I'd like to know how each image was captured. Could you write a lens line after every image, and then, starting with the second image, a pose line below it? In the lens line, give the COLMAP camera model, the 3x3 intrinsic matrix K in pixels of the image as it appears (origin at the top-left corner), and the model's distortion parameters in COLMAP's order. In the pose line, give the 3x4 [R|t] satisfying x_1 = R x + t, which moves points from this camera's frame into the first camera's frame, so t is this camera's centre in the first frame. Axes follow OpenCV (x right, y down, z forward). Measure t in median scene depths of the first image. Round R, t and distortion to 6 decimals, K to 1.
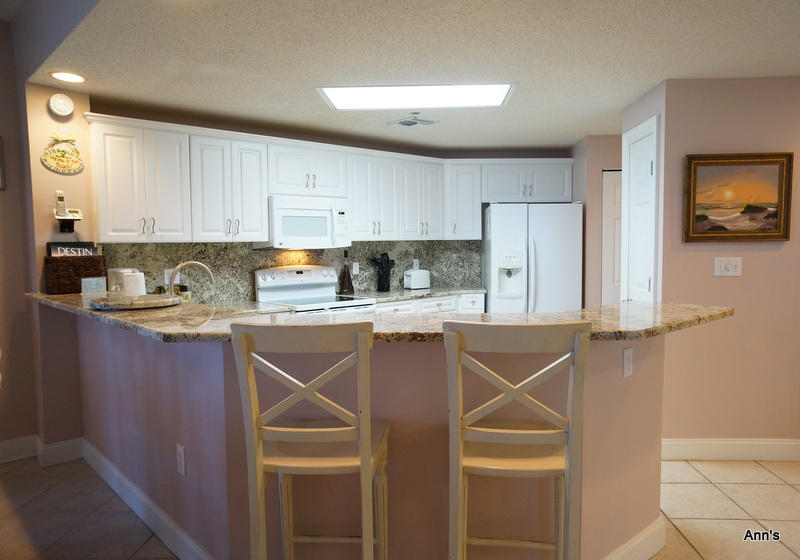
lens RADIAL K [[594.4, 0, 401.6], [0, 594.4, 279.8], [0, 0, 1]] dist [0.041025, 0.007200]
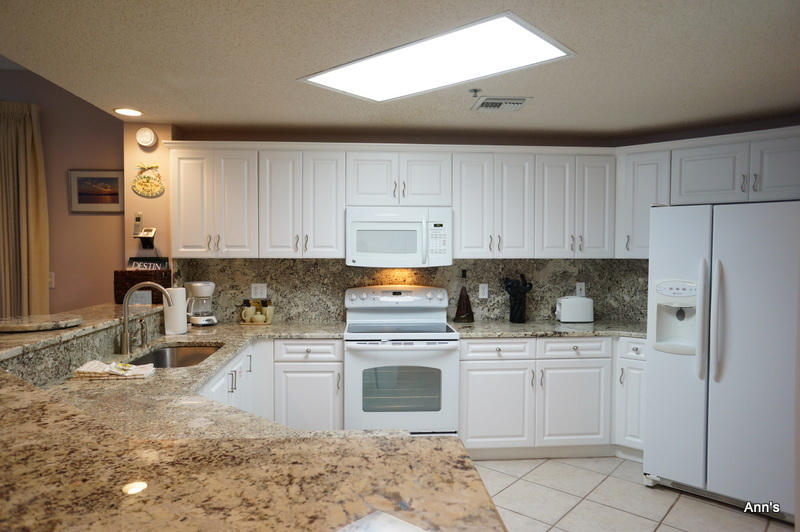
lens RADIAL K [[540.8, 0, 391.4], [0, 540.8, 267.8], [0, 0, 1]] dist [0.002250, 0.020207]
pose [[0.779501, 0.033112, -0.625526, 0.331987], [-0.050099, 0.998698, -0.009565, -0.043191], [0.624395, 0.038794, 0.780145, 0.381300]]
